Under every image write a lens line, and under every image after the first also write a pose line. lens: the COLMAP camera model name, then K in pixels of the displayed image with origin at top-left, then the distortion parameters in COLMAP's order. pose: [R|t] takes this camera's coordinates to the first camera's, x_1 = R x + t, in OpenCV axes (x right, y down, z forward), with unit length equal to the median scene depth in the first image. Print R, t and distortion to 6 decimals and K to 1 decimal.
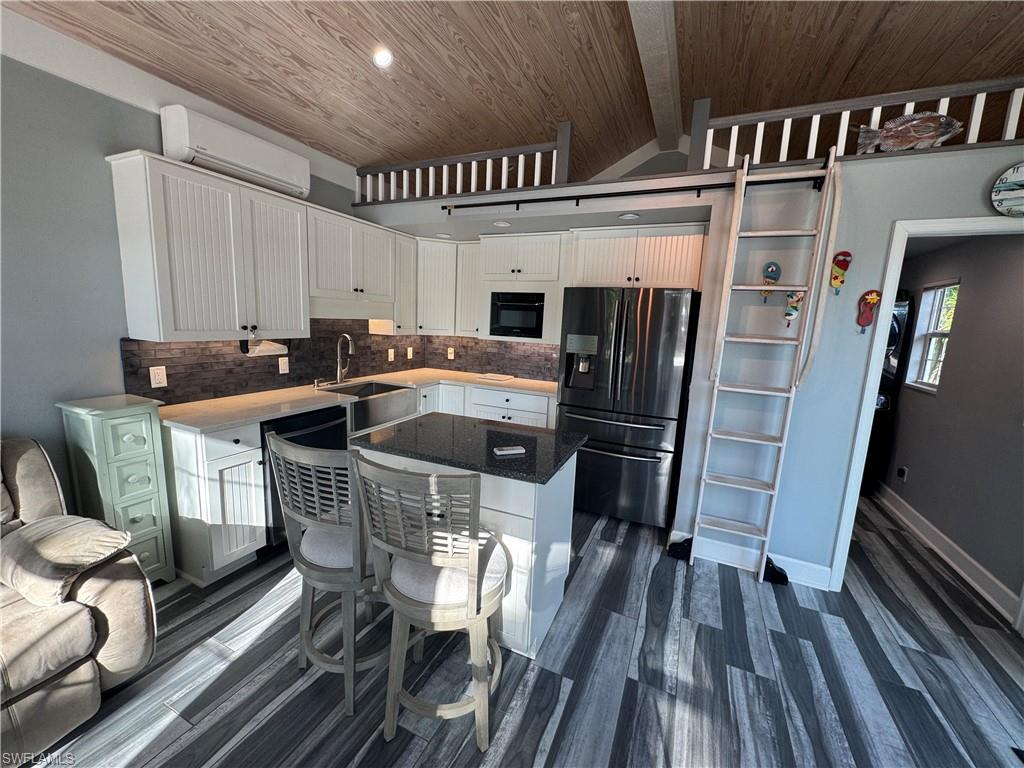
lens RADIAL K [[406.4, 0, 509.6], [0, 406.4, 383.6], [0, 0, 1]] dist [-0.001703, -0.000213]
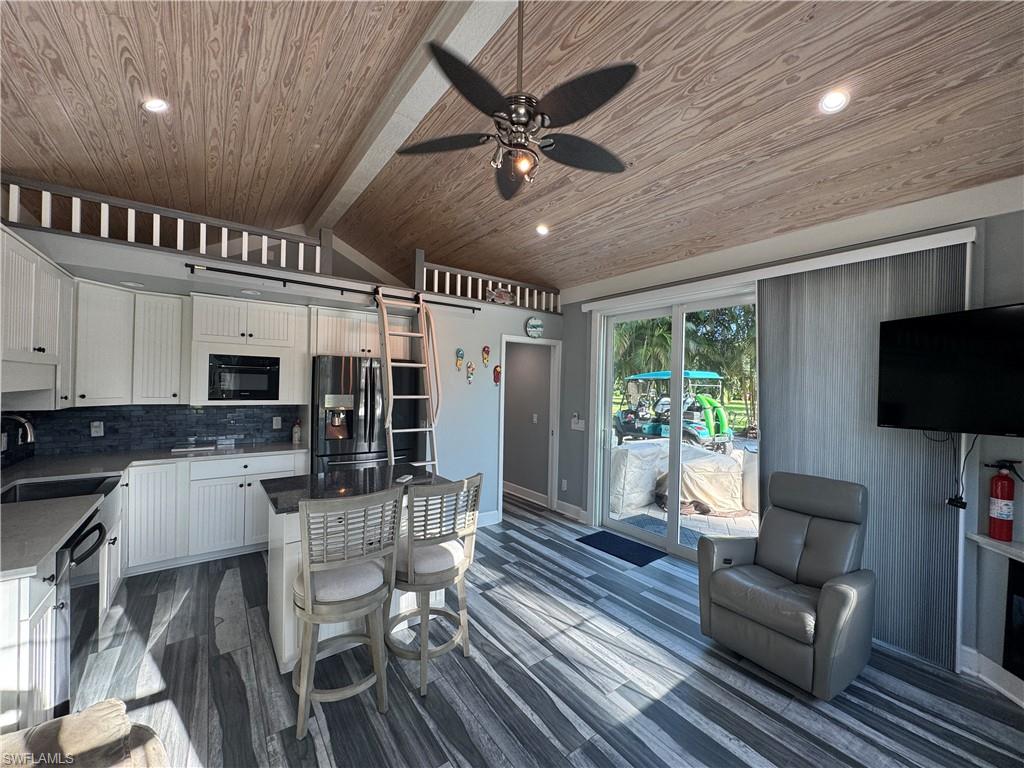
lens RADIAL K [[406.4, 0, 509.3], [0, 406.4, 383.1], [0, 0, 1]] dist [-0.001703, -0.000213]
pose [[0.485542, -0.032429, 0.873612, -0.671736], [0.137802, 0.989658, -0.039852, -0.037382], [-0.863284, 0.139735, 0.484989, -0.033520]]
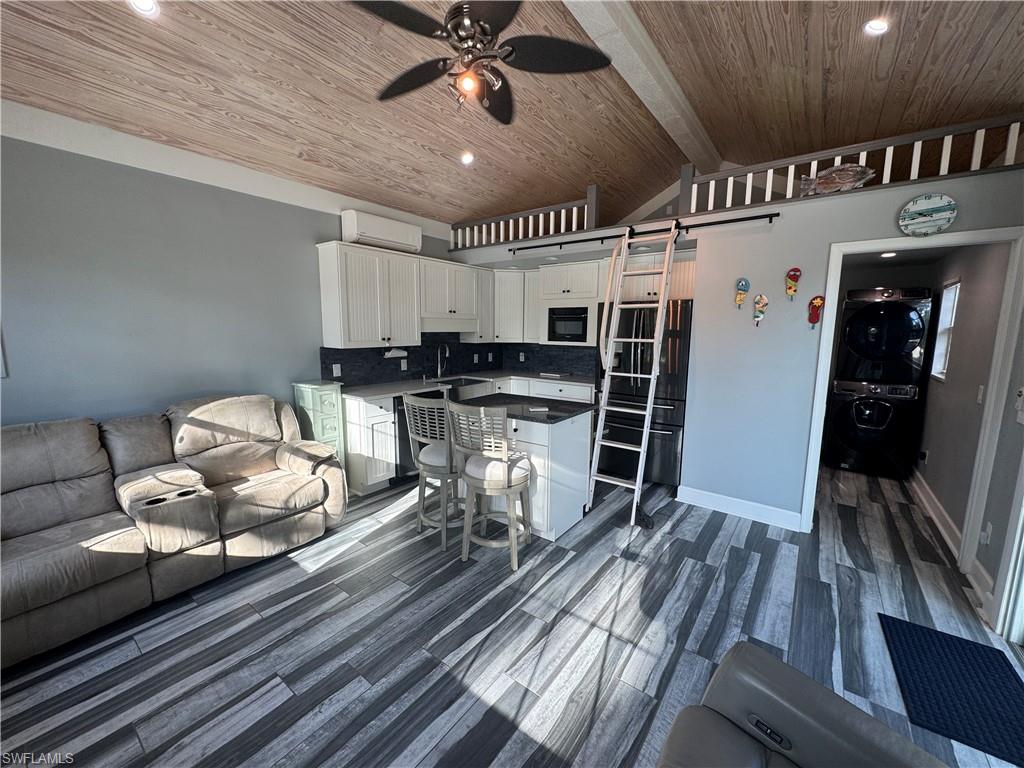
lens RADIAL K [[406.4, 0, 510.2], [0, 406.4, 383.1], [0, 0, 1]] dist [-0.001703, -0.000213]
pose [[0.975326, -0.006129, -0.220685, 0.156118], [-0.000138, 0.999598, -0.028367, 0.068065], [0.220770, 0.027698, 0.974932, -0.377007]]
